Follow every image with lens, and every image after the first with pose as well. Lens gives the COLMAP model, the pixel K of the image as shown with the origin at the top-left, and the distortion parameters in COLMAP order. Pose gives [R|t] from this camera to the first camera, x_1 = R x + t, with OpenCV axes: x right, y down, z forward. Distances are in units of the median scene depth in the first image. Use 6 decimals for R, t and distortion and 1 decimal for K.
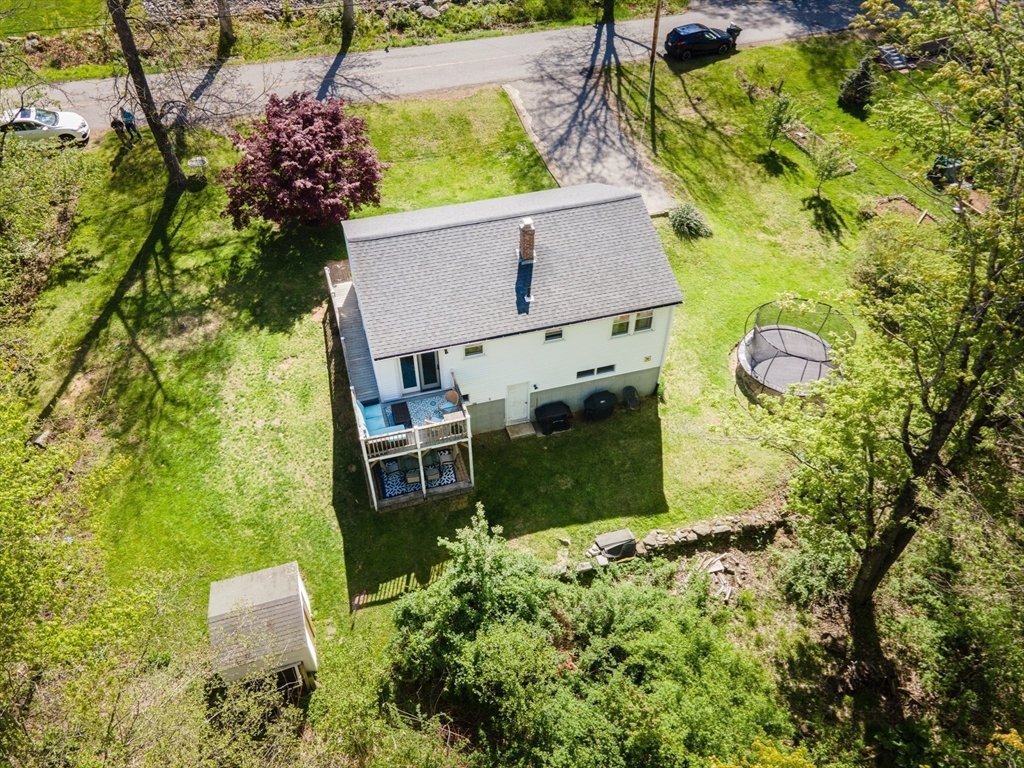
lens RADIAL K [[757.0, 0, 512.1], [0, 757.0, 382.2], [0, 0, 1]] dist [0.056429, 0.005571]
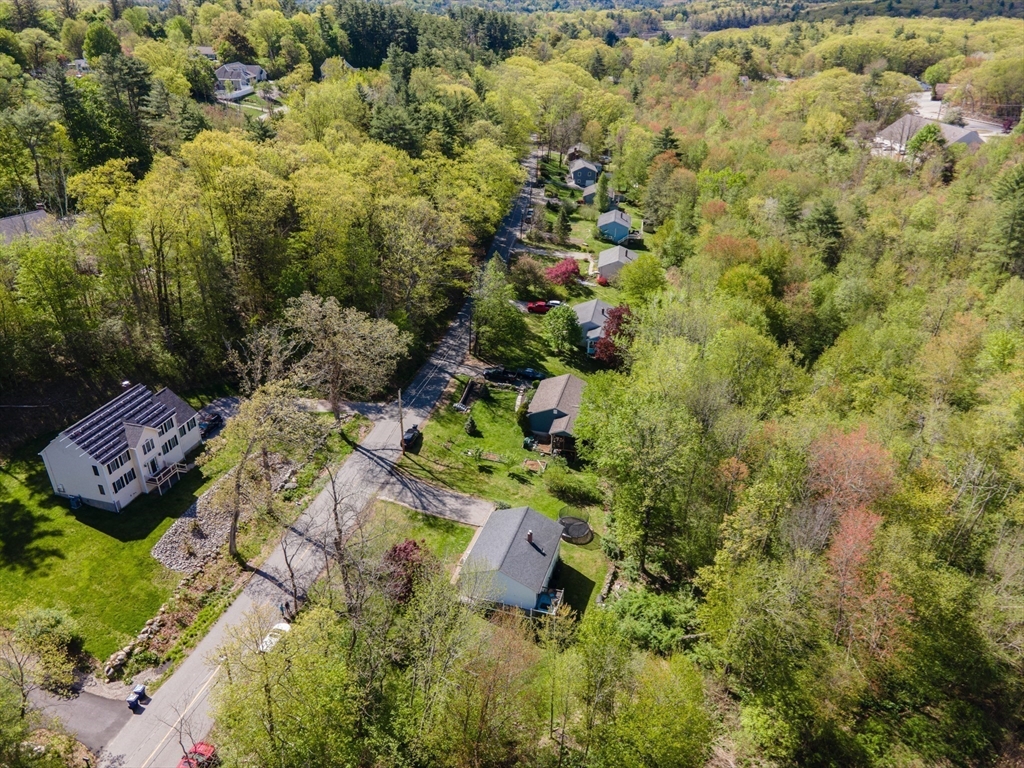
lens RADIAL K [[757.0, 0, 513.8], [0, 757.0, 388.9], [0, 0, 1]] dist [0.056429, 0.005571]
pose [[0.545731, -0.391674, 0.740789, -1.700433], [0.558554, 0.829034, 0.026850, -0.662606], [-0.624656, 0.399118, 0.671201, -1.045273]]
